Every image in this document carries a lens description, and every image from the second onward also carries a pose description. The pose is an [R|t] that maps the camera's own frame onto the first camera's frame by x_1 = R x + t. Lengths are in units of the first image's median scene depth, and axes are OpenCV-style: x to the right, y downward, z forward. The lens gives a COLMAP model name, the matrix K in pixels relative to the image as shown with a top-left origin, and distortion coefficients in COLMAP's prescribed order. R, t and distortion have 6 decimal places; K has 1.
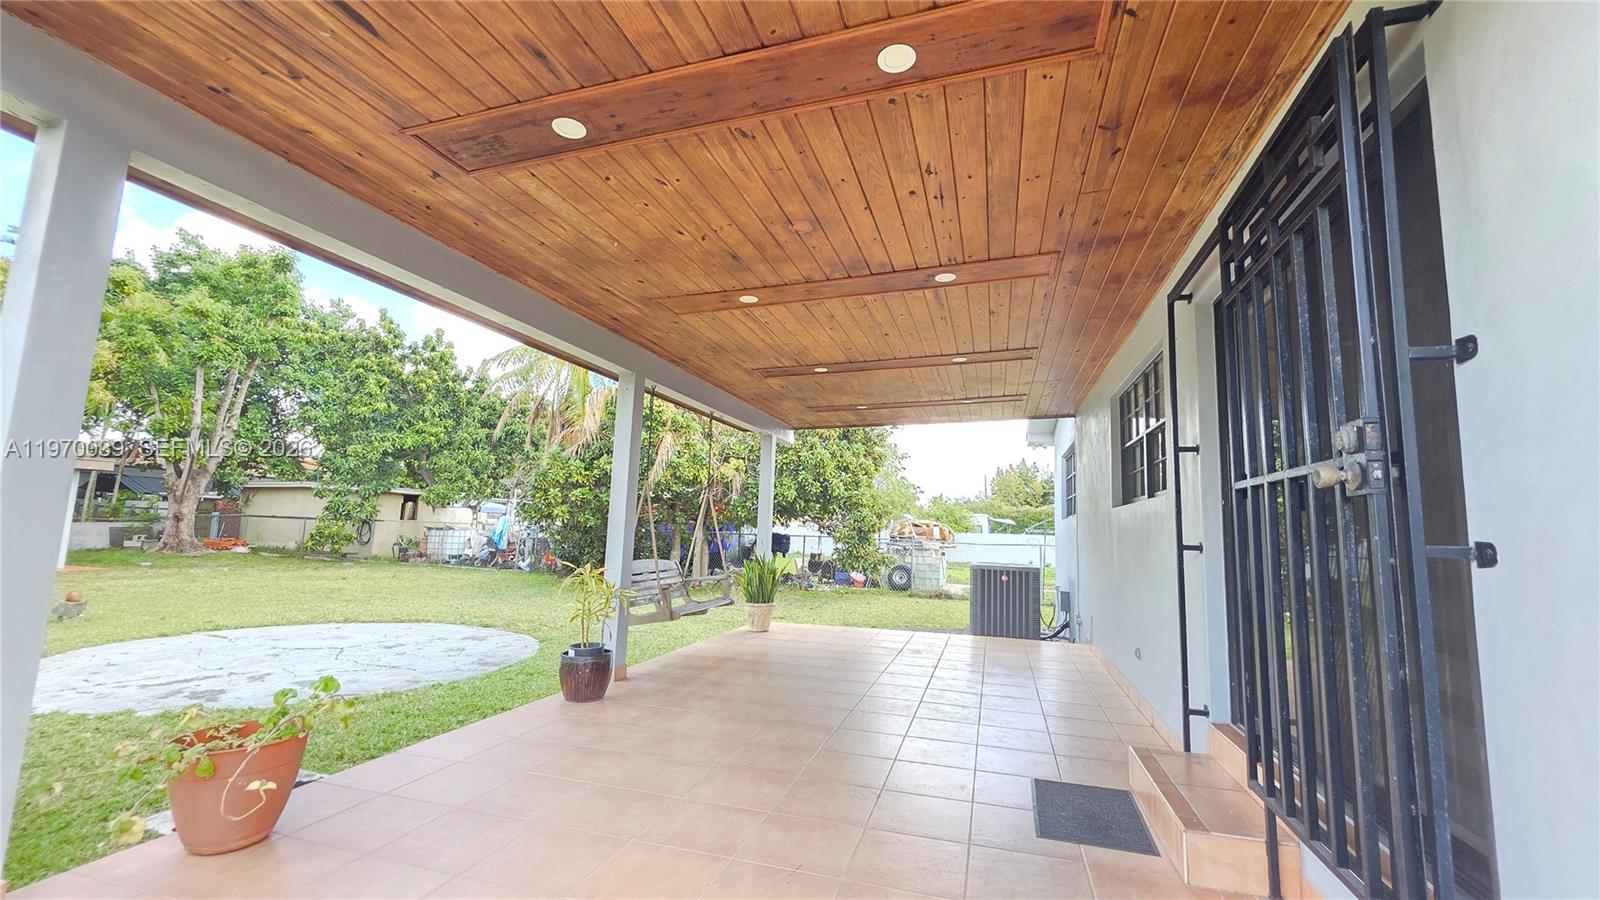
lens RADIAL K [[640.0, 0, 799.2], [0, 640.0, 451.3], [0, 0, 1]] dist [0.002318, -0.000609]
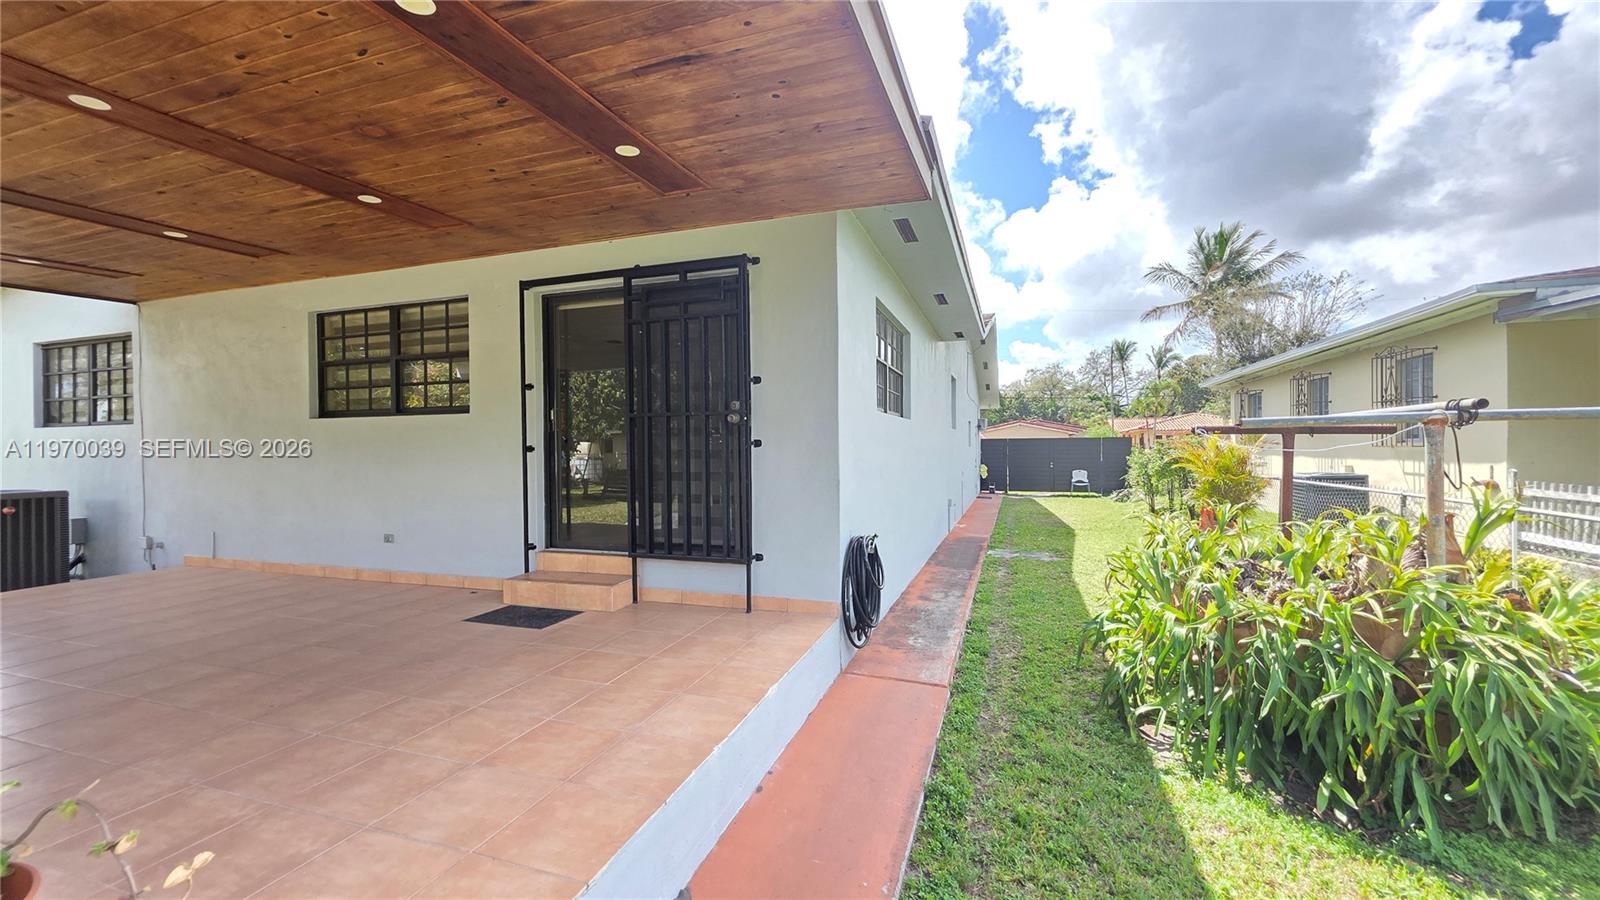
lens RADIAL K [[640.0, 0, 800.9], [0, 640.0, 452.9], [0, 0, 1]] dist [0.002318, -0.000609]
pose [[0.032559, -0.042936, 0.998547, -0.393277], [-0.108764, 0.992991, 0.046244, 0.005578], [-0.993534, -0.110112, 0.027661, 0.116827]]
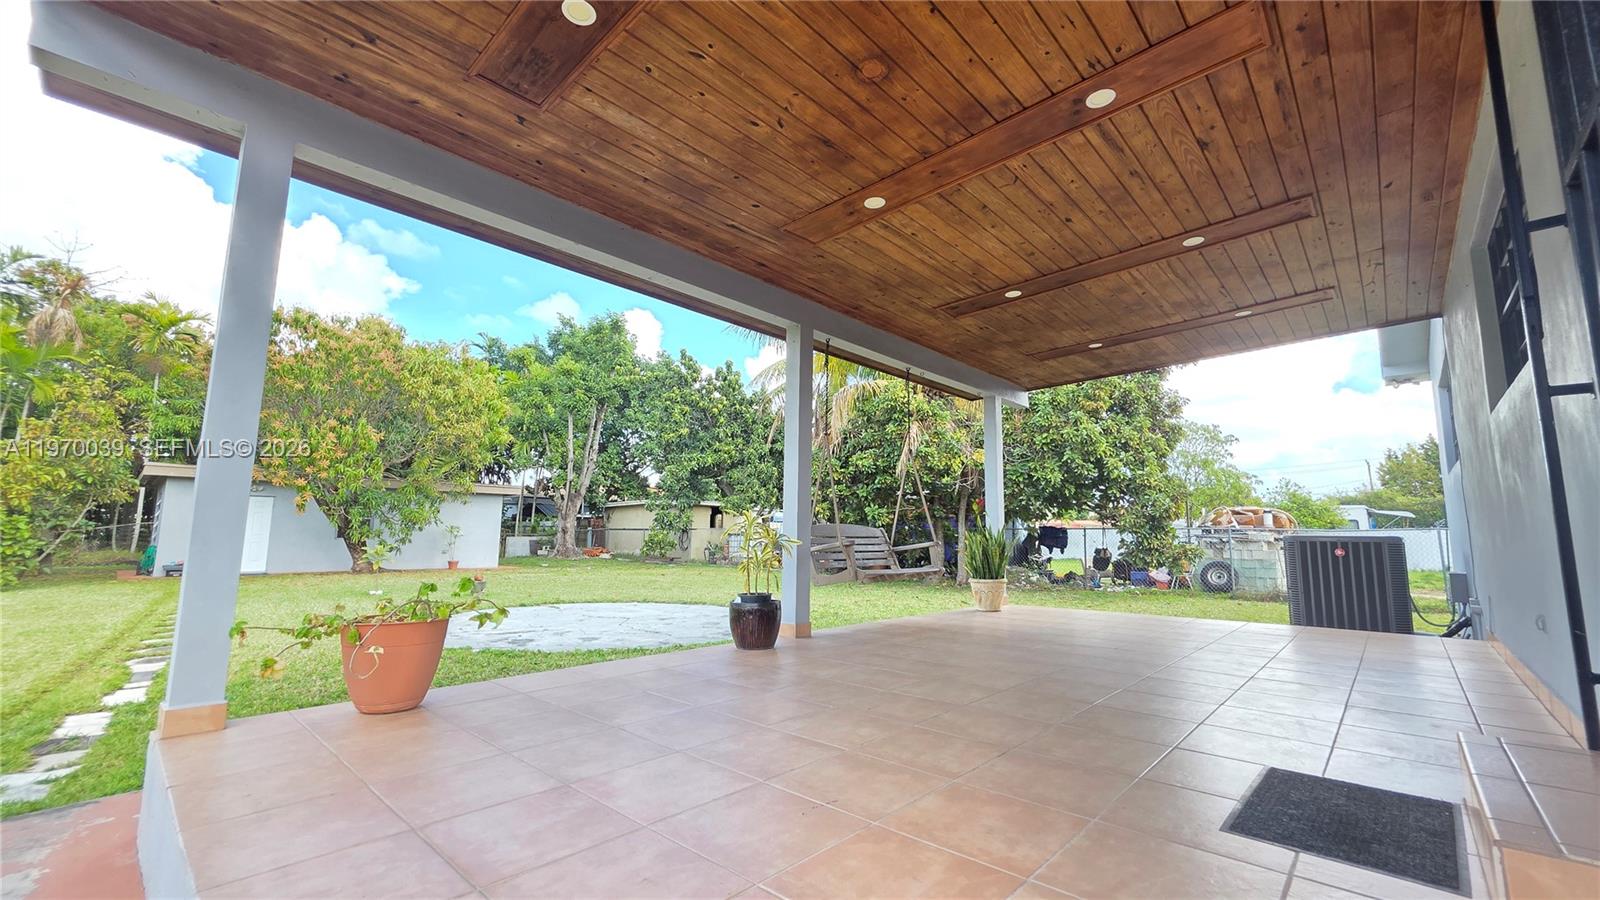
lens RADIAL K [[640.0, 0, 799.0], [0, 640.0, 453.3], [0, 0, 1]] dist [0.002318, -0.000609]
pose [[0.898661, -0.080258, -0.431238, 0.099049], [0.071889, 0.996774, -0.035701, 0.072921], [0.432712, 0.001082, 0.901531, 0.080588]]
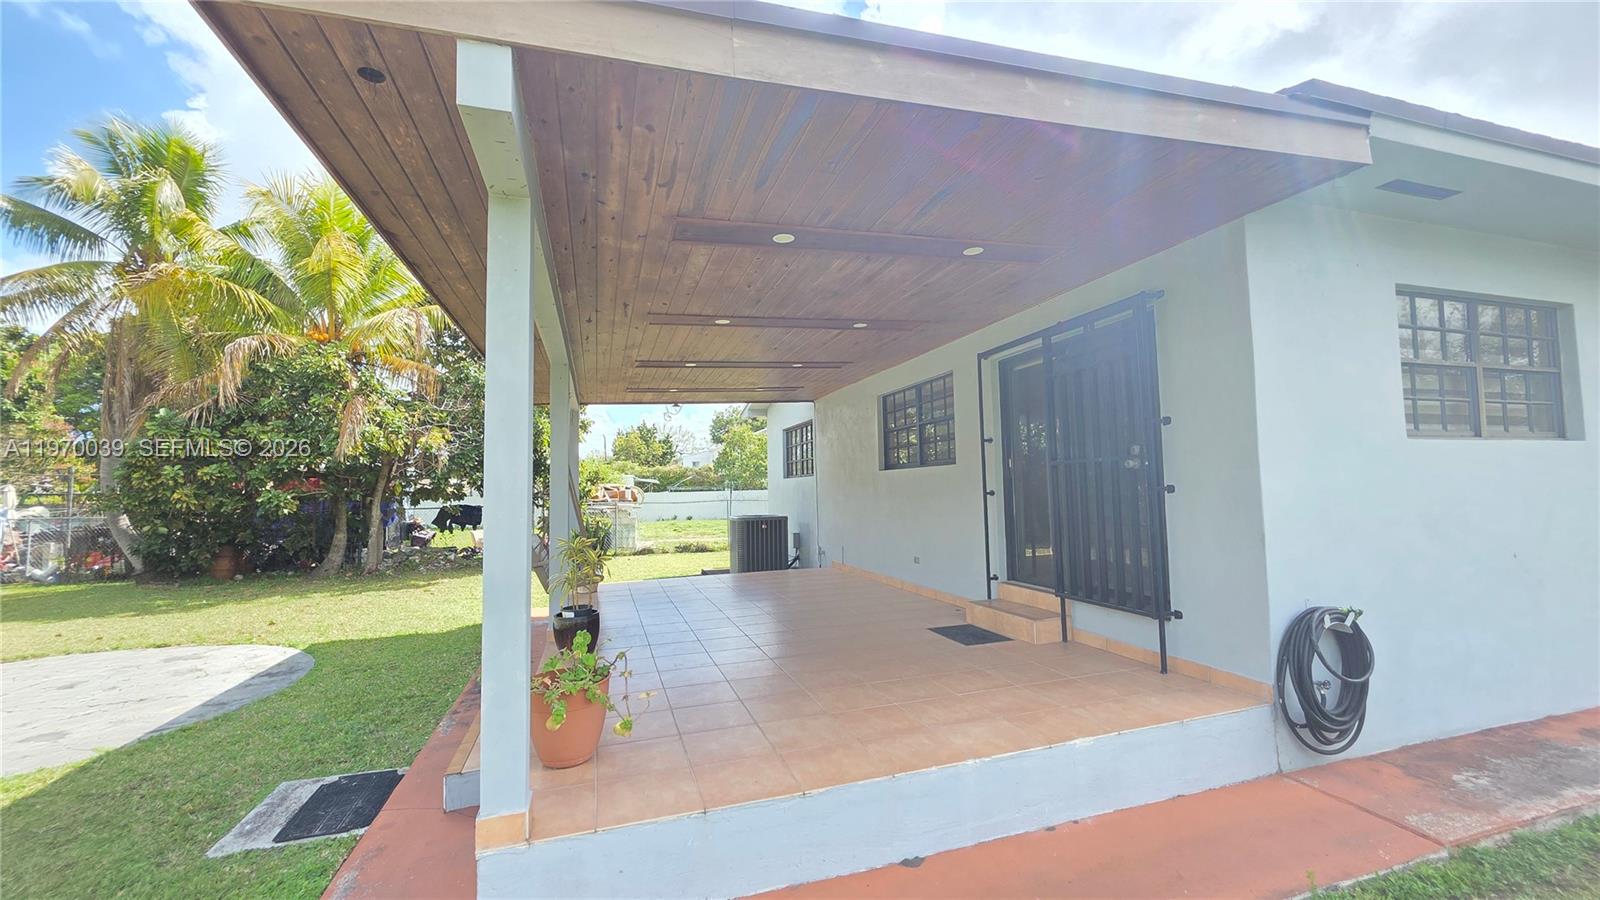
lens RADIAL K [[640.0, 0, 797.9], [0, 640.0, 454.2], [0, 0, 1]] dist [0.002318, -0.000609]
pose [[0.824620, -0.021489, 0.565279, -0.372735], [-0.016705, 0.997917, 0.062306, -0.029135], [-0.565440, -0.060822, 0.822544, -0.089099]]
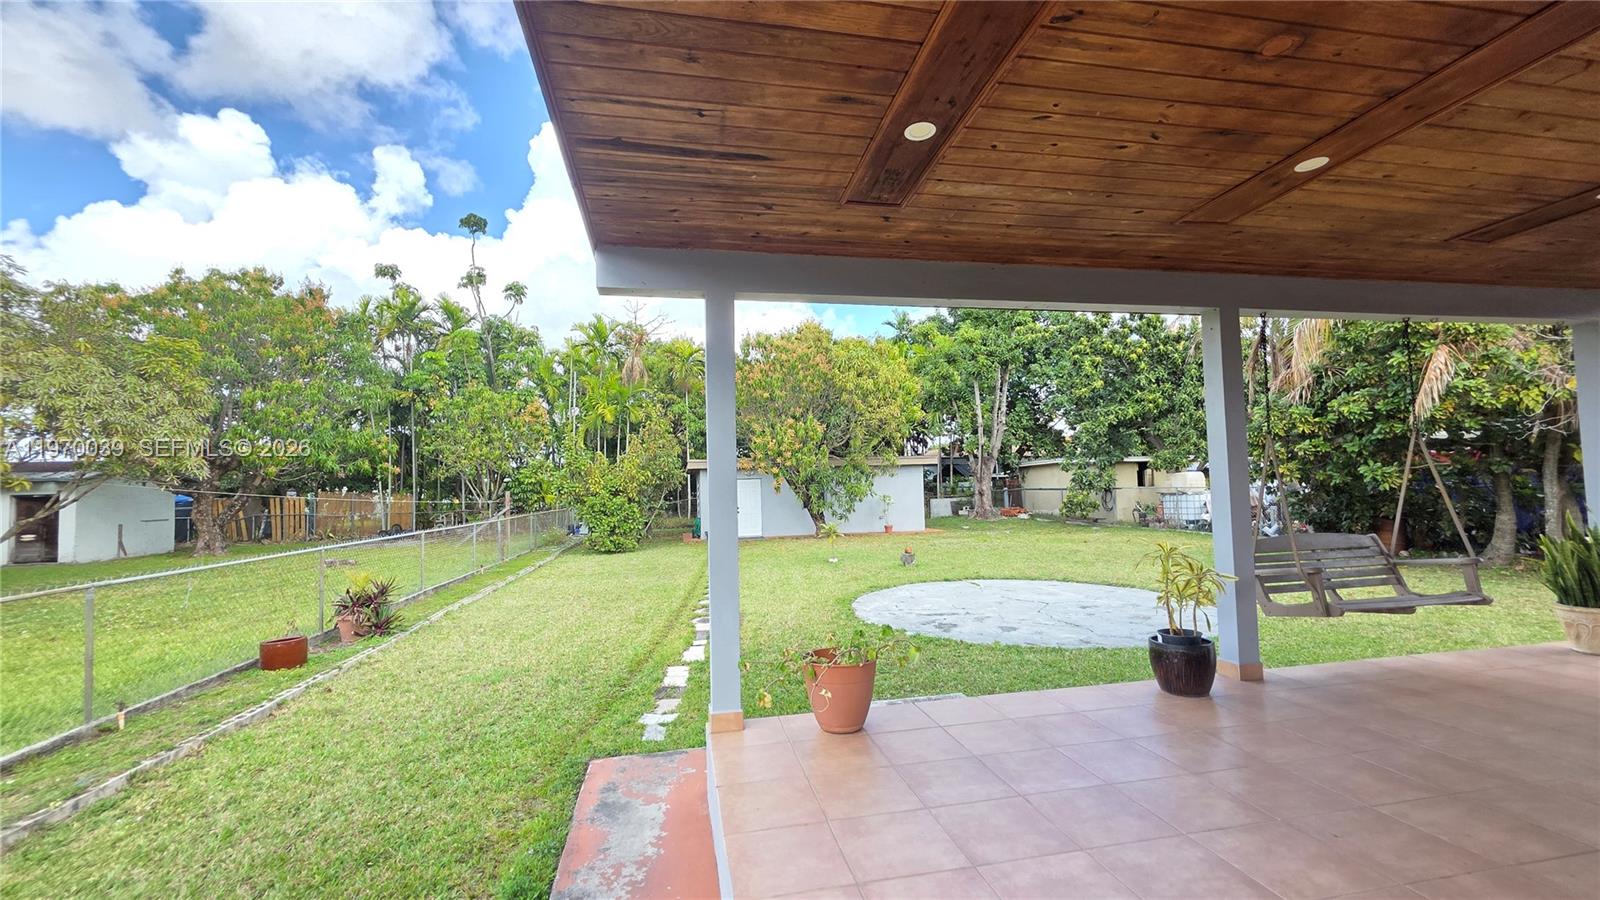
lens RADIAL K [[640.0, 0, 800.8], [0, 640.0, 453.2], [0, 0, 1]] dist [0.002318, -0.000609]
pose [[0.469095, -0.094805, -0.878045, 0.128357], [0.147491, 0.988668, -0.027952, 0.003352], [0.870745, -0.116392, 0.477762, 0.086591]]
